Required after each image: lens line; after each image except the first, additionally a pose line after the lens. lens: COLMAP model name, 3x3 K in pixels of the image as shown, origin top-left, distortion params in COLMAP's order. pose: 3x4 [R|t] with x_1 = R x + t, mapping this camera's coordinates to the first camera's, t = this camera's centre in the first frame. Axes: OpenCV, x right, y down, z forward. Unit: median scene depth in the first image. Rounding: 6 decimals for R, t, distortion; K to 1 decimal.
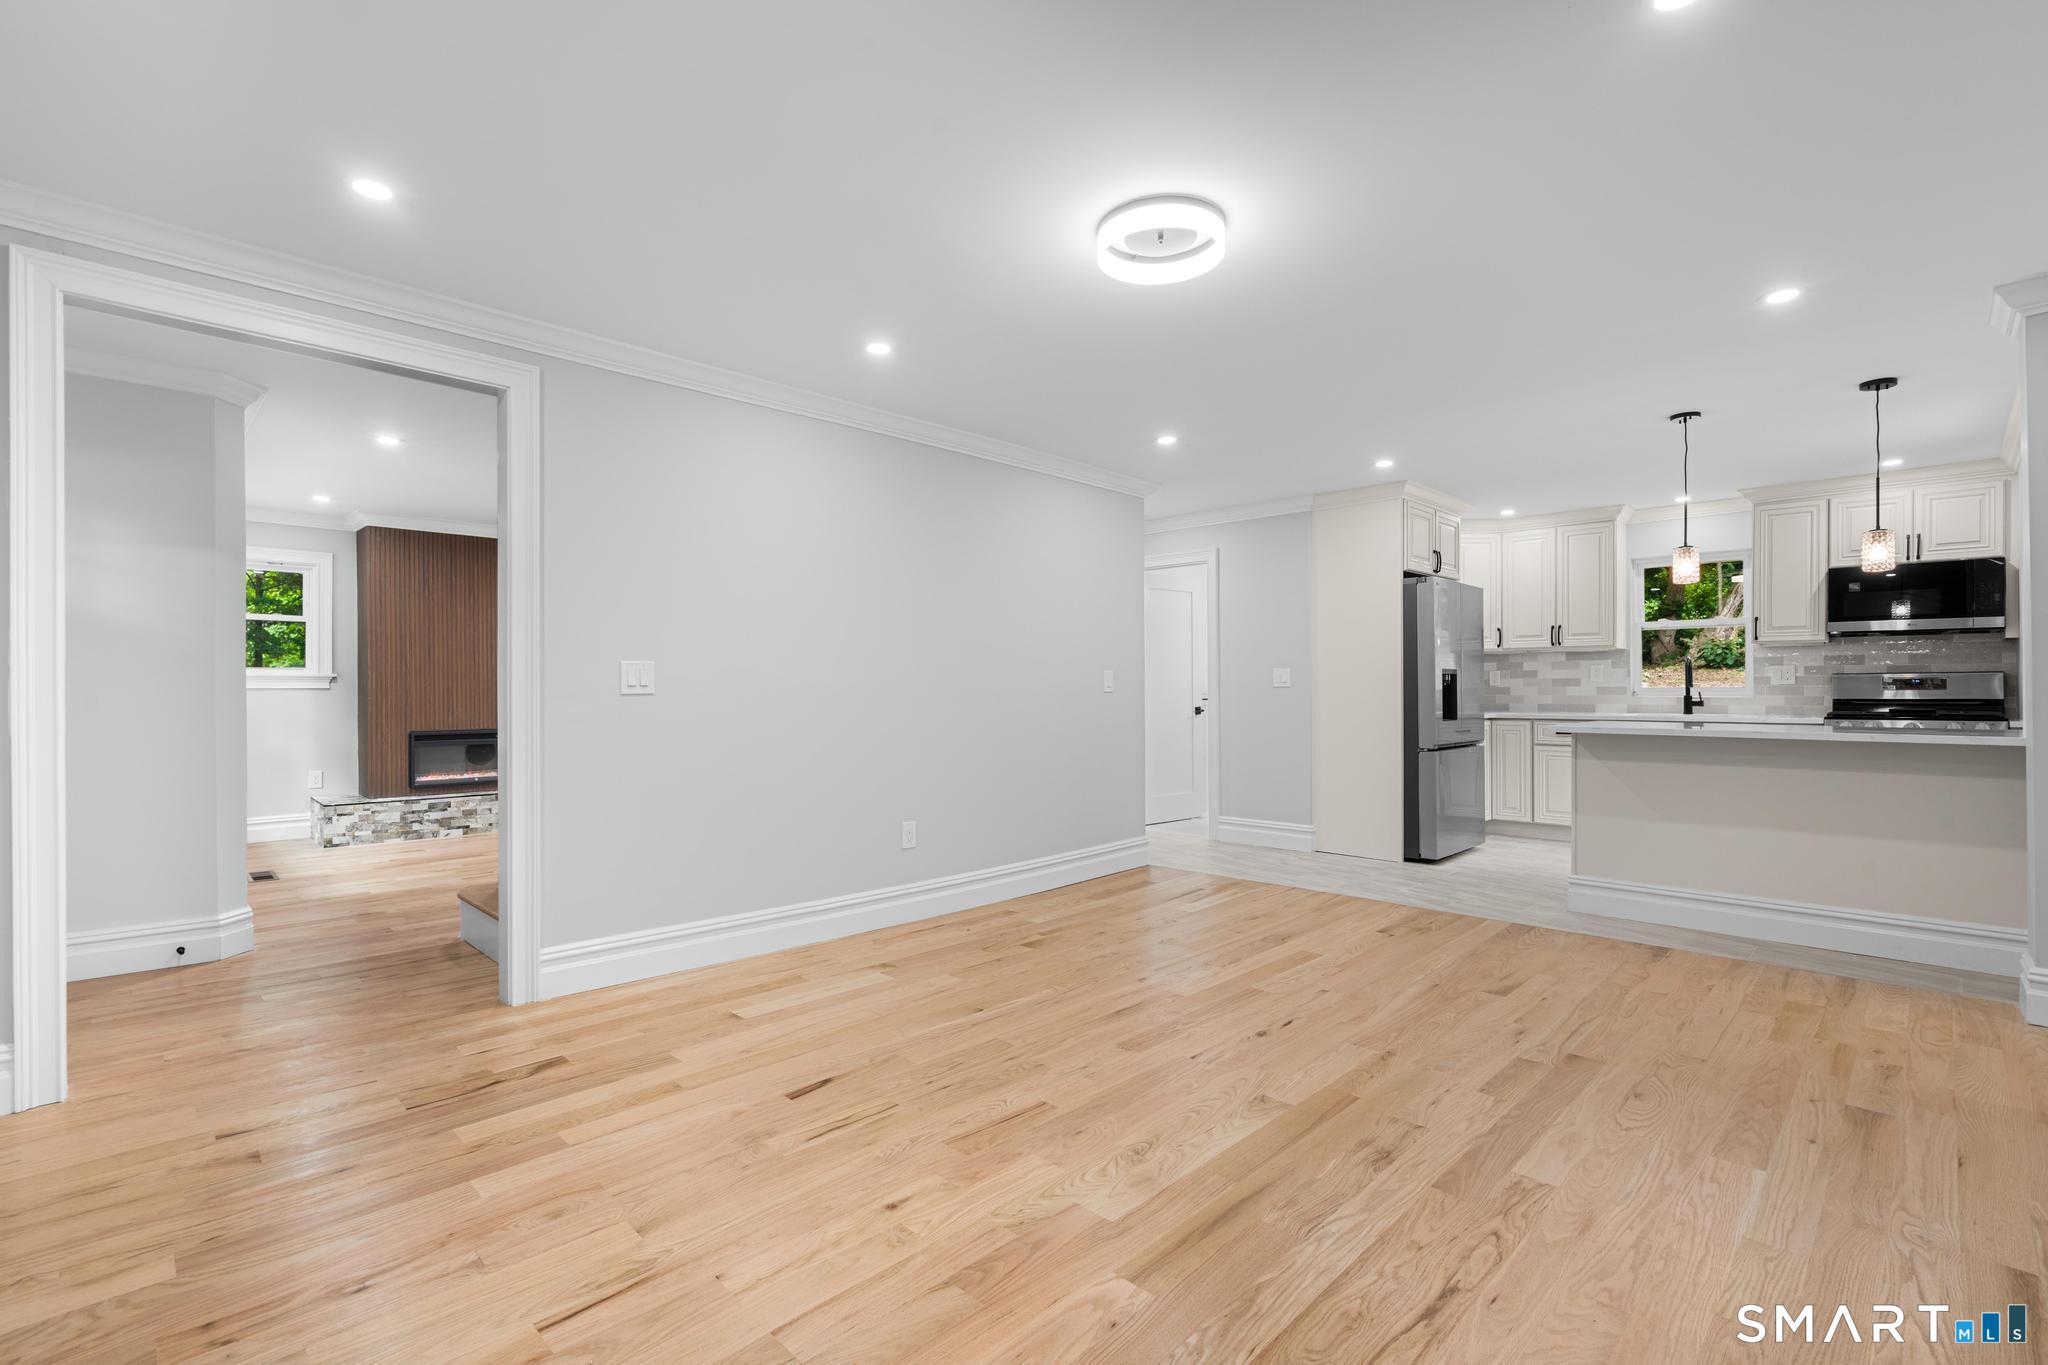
lens RADIAL K [[916.1, 0, 1034.5], [0, 916.1, 700.5], [0, 0, 1]] dist [-0.007075, 0.002792]
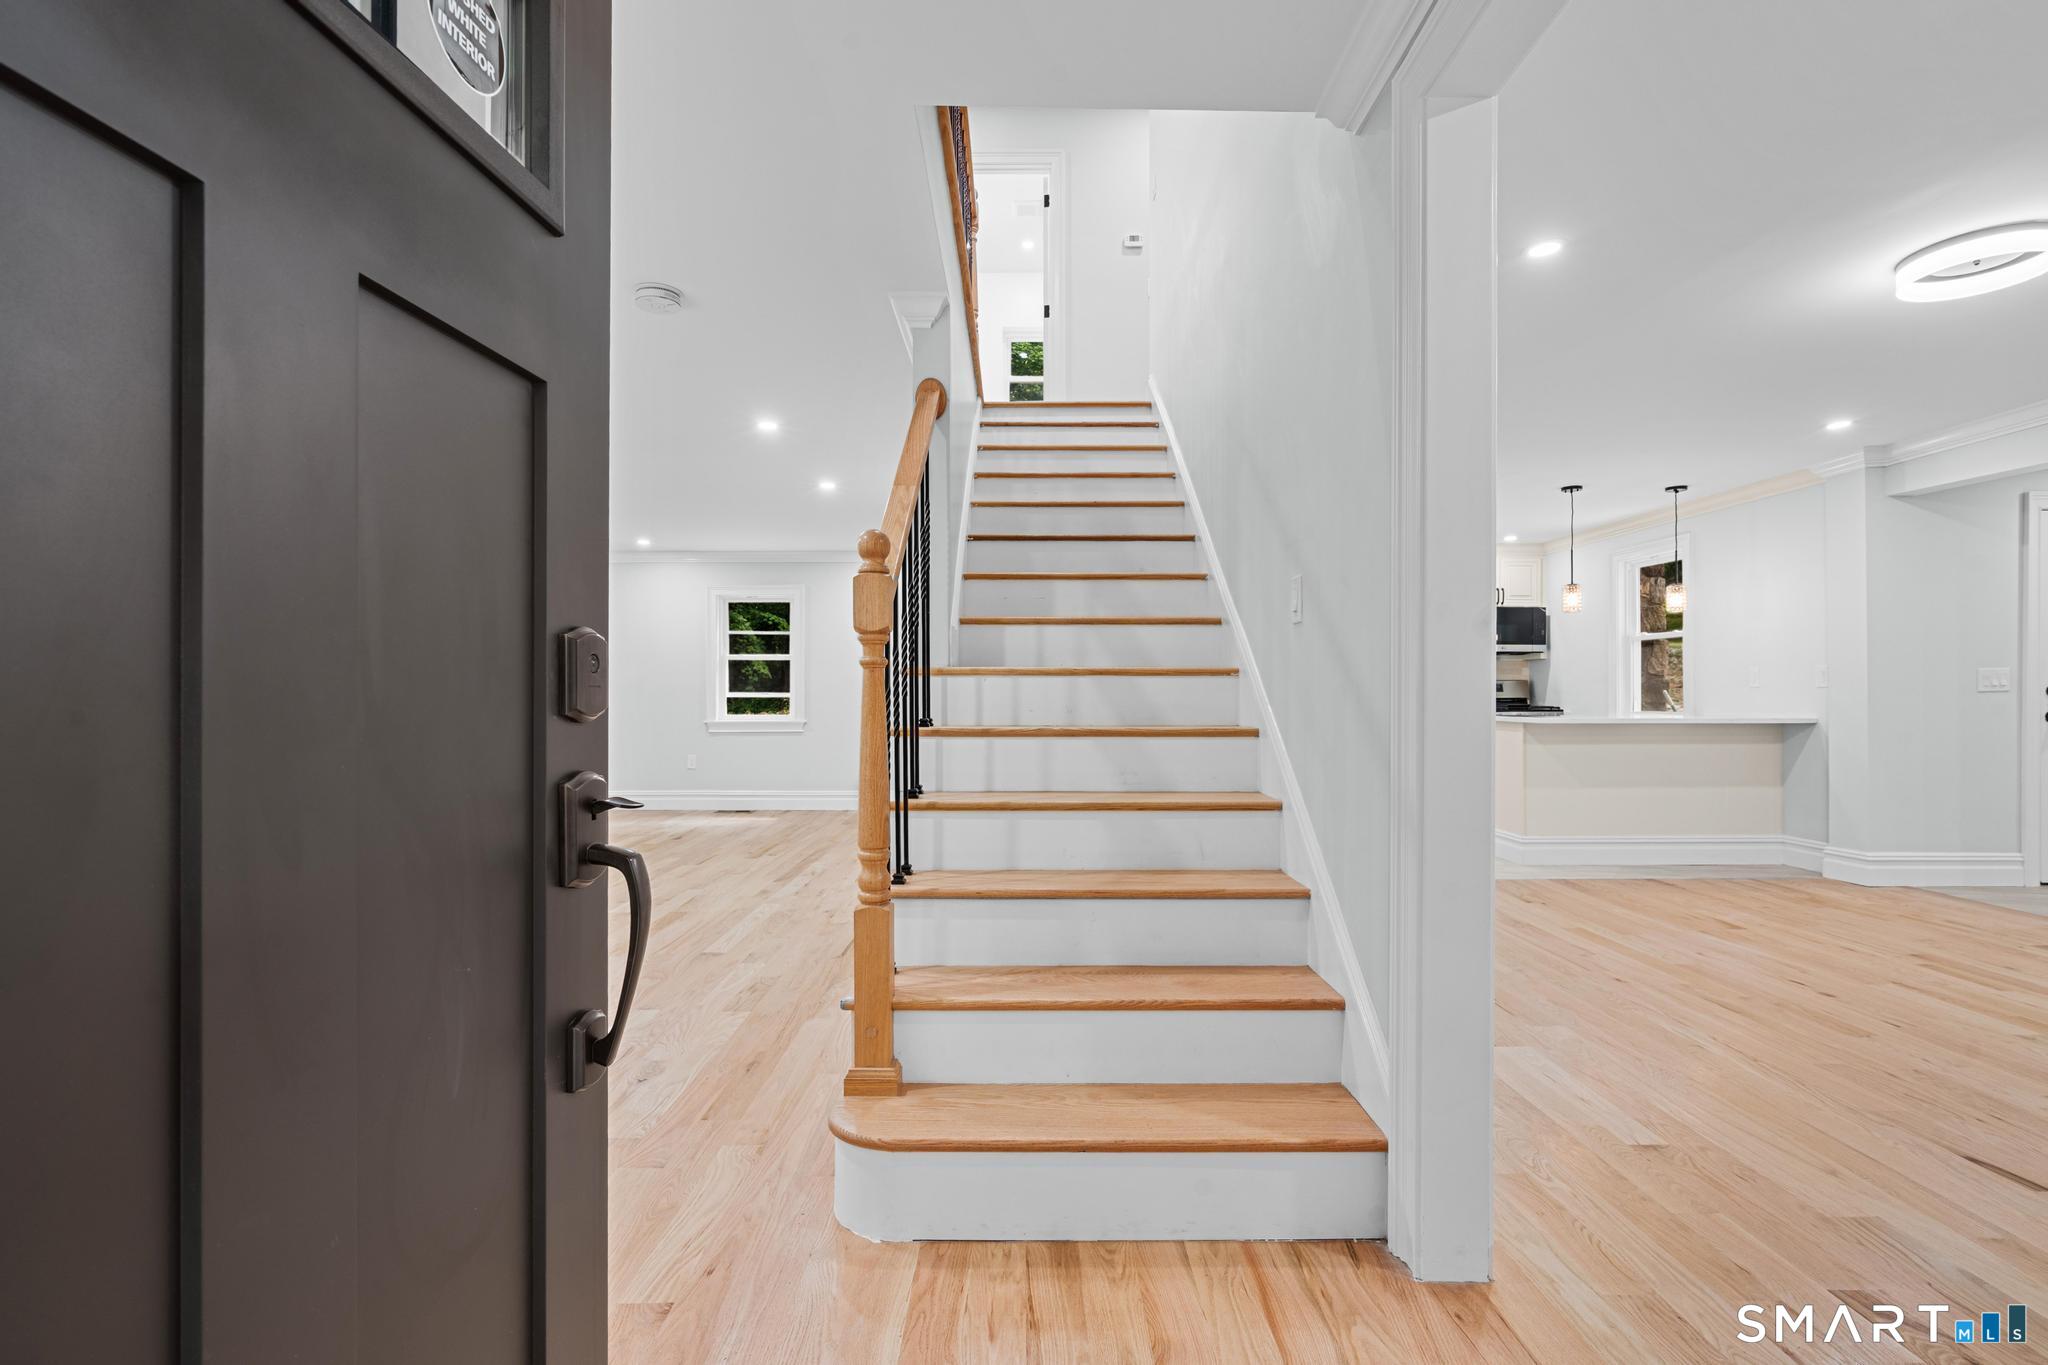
lens RADIAL K [[916.1, 0, 1014.8], [0, 916.1, 695.7], [0, 0, 1]] dist [-0.007075, 0.002792]
pose [[0.725749, -0.000631, 0.687960, -1.033865], [0.011087, 0.999880, -0.010779, 0.003435], [-0.687871, 0.015450, 0.725669, 0.735270]]
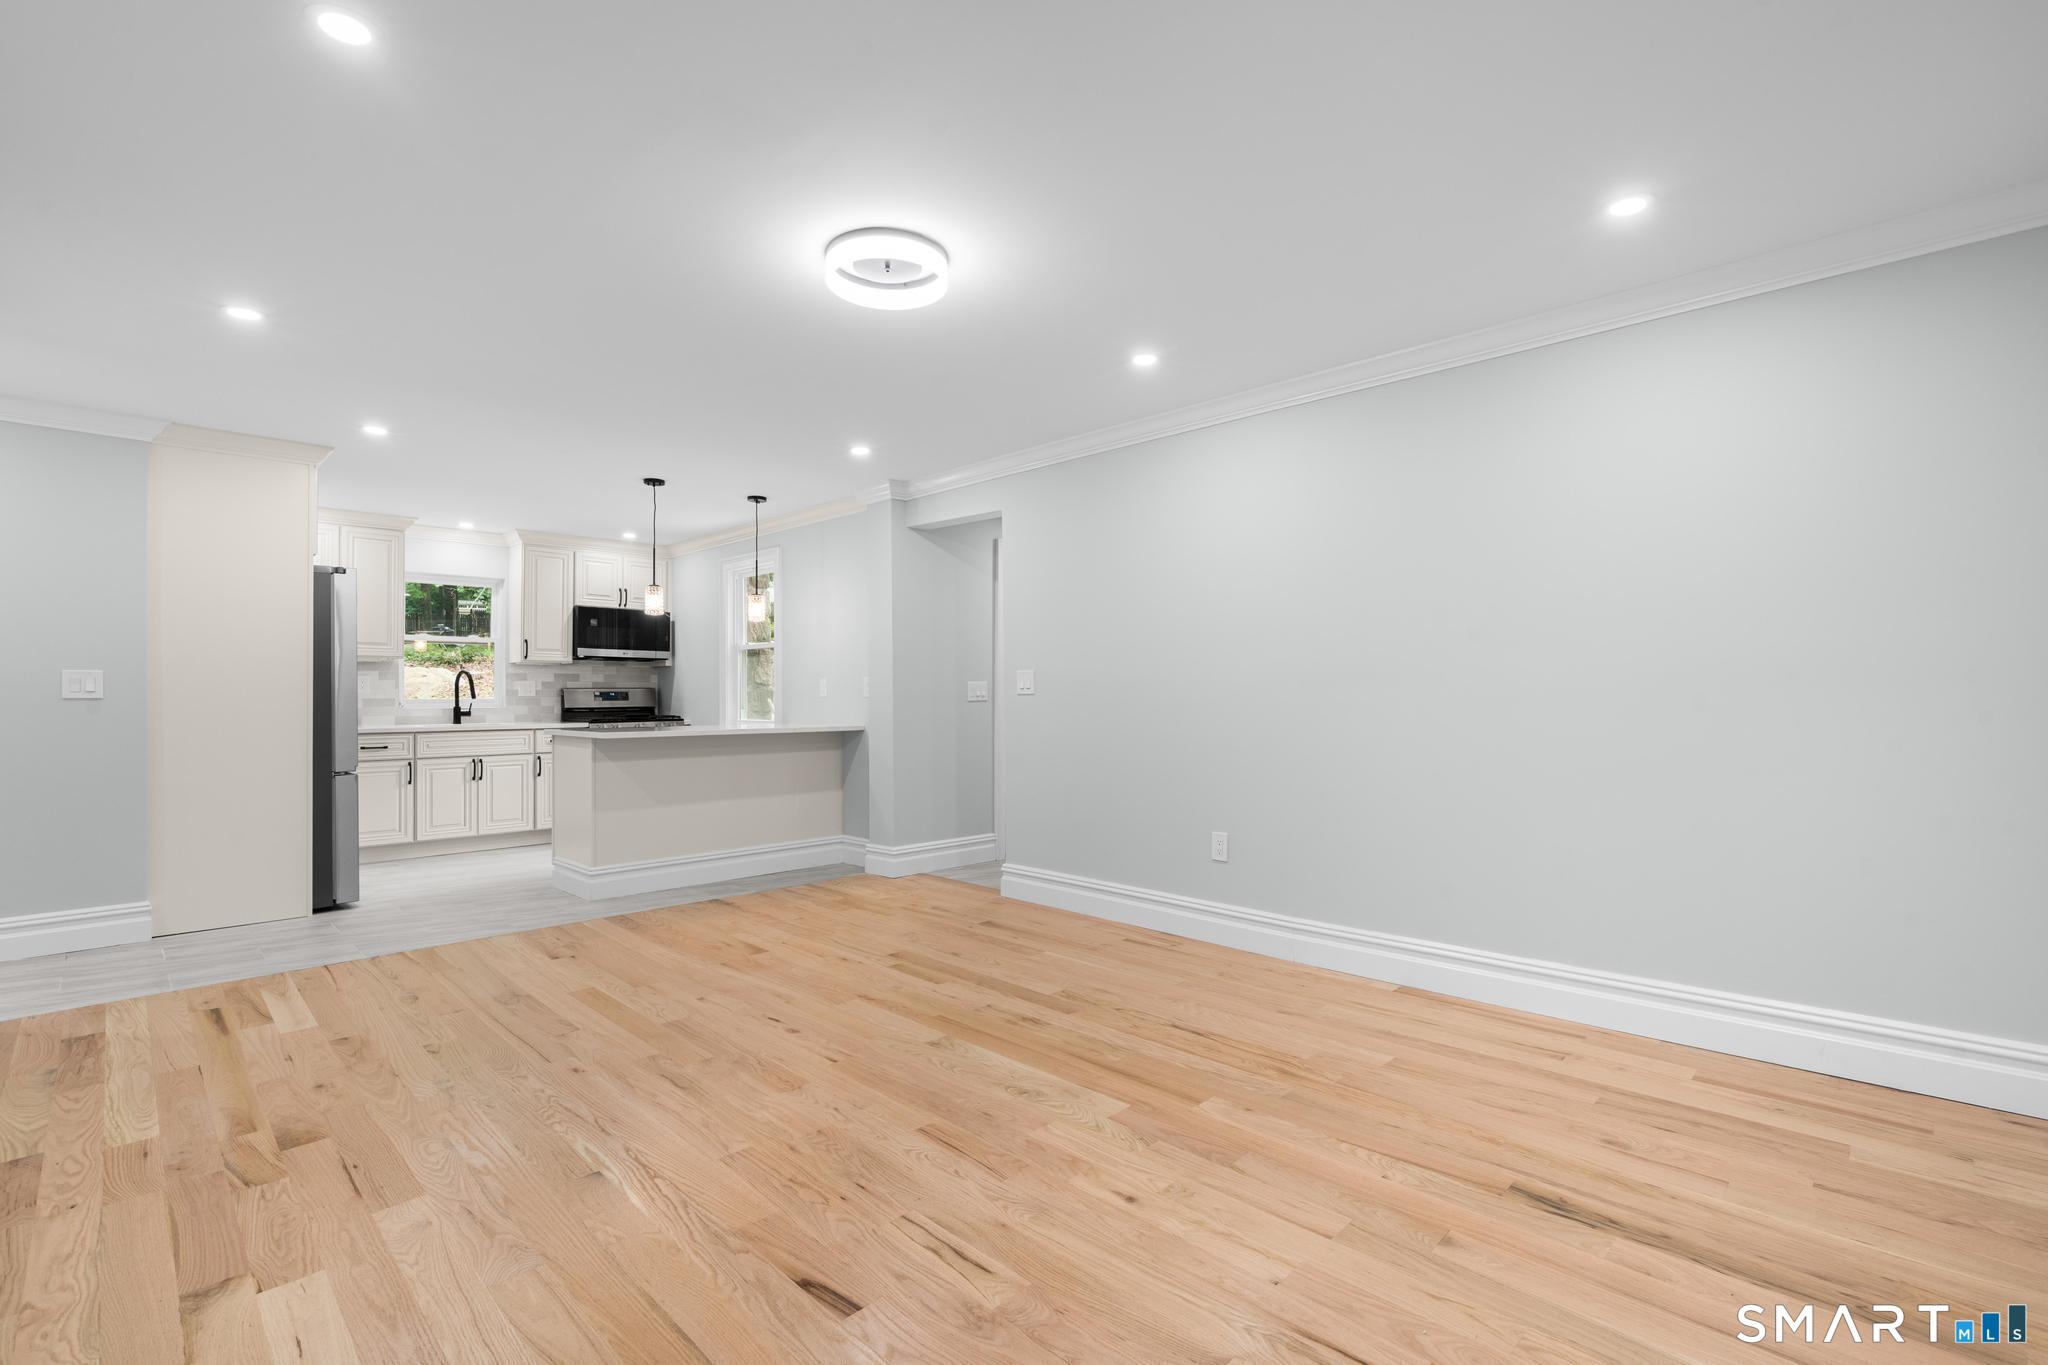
lens RADIAL K [[916.1, 0, 1021.0], [0, 916.1, 682.4], [0, 0, 1]] dist [-0.007075, 0.002792]
pose [[0.010167, 0.020031, 0.999748, -0.661693], [0.017226, 0.999647, -0.020204, -0.001054], [-0.999800, 0.017427, 0.009819, 0.615655]]
